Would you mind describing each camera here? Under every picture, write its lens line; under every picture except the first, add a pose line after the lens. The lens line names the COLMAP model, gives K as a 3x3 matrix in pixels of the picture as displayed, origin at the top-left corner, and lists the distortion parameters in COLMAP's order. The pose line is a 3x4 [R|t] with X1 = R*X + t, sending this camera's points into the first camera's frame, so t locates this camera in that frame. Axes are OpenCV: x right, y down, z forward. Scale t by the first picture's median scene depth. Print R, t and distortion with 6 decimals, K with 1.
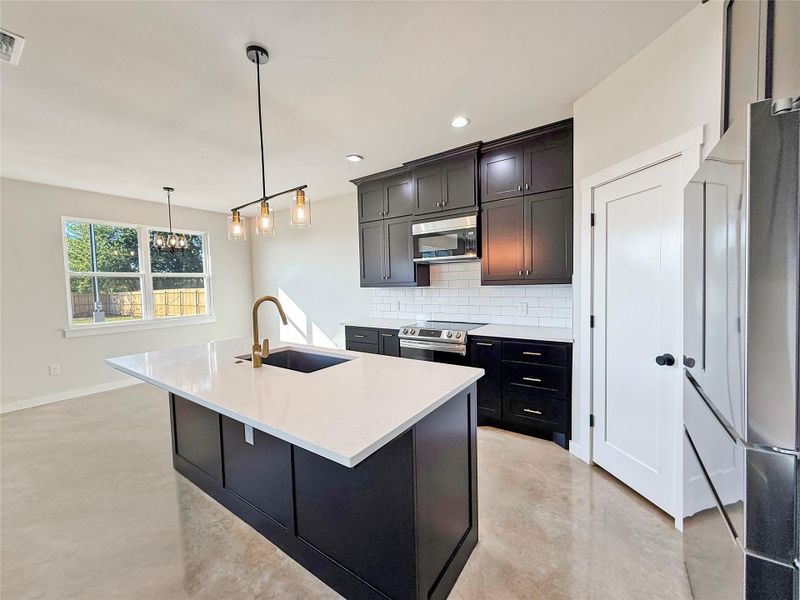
lens RADIAL K [[314.2, 0, 400.0], [0, 314.2, 300.0], [0, 0, 1]] dist [-0.001165, -0.000221]
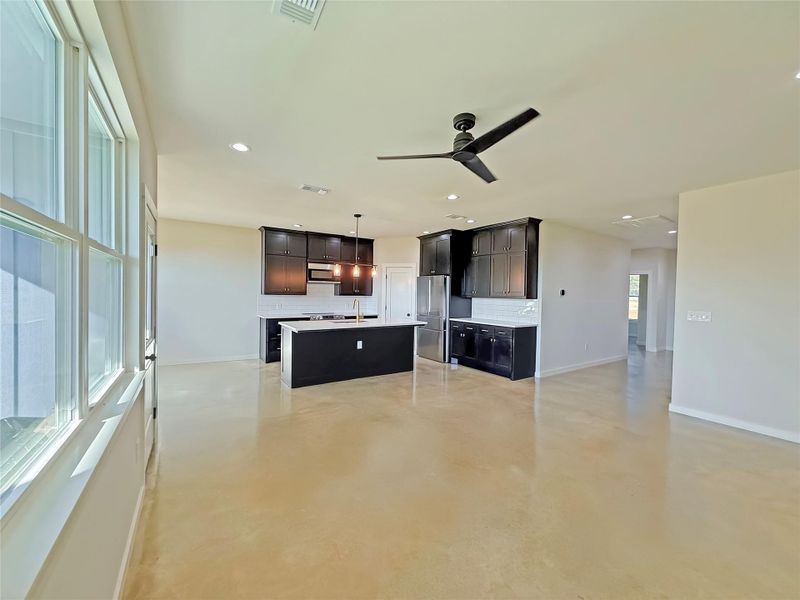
lens RADIAL K [[318.8, 0, 395.5], [0, 318.8, 298.8], [0, 0, 1]] dist [0.001199, 0.000064]
pose [[0.375725, 0.012697, 0.926644, -1.789125], [0.019096, 0.999588, -0.021440, 0.036158], [-0.926534, 0.025751, 0.375328, -0.253479]]
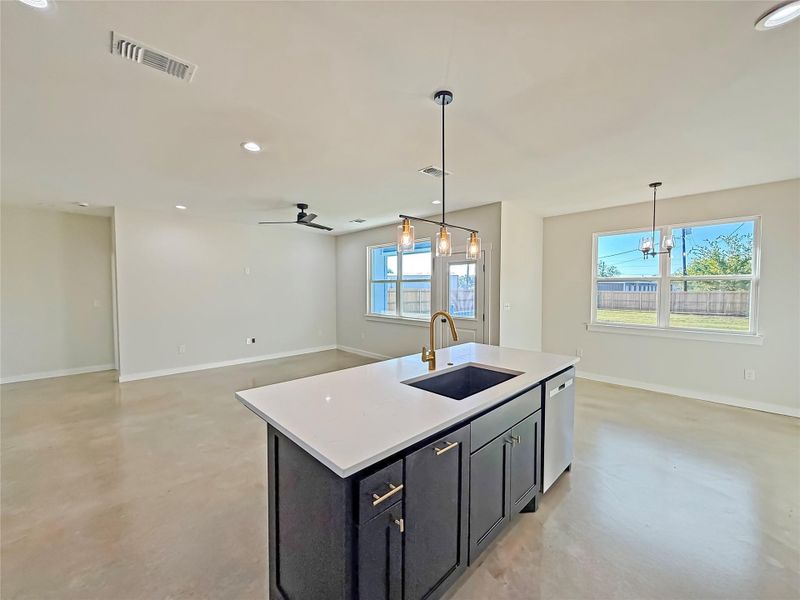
lens RADIAL K [[318.8, 0, 395.5], [0, 318.8, 298.8], [0, 0, 1]] dist [0.001199, 0.000064]
pose [[-0.198473, 0.055632, -0.978526, 0.427986], [-0.044903, 0.996823, 0.065780, -0.072764], [0.979077, 0.056995, -0.195345, 0.628856]]
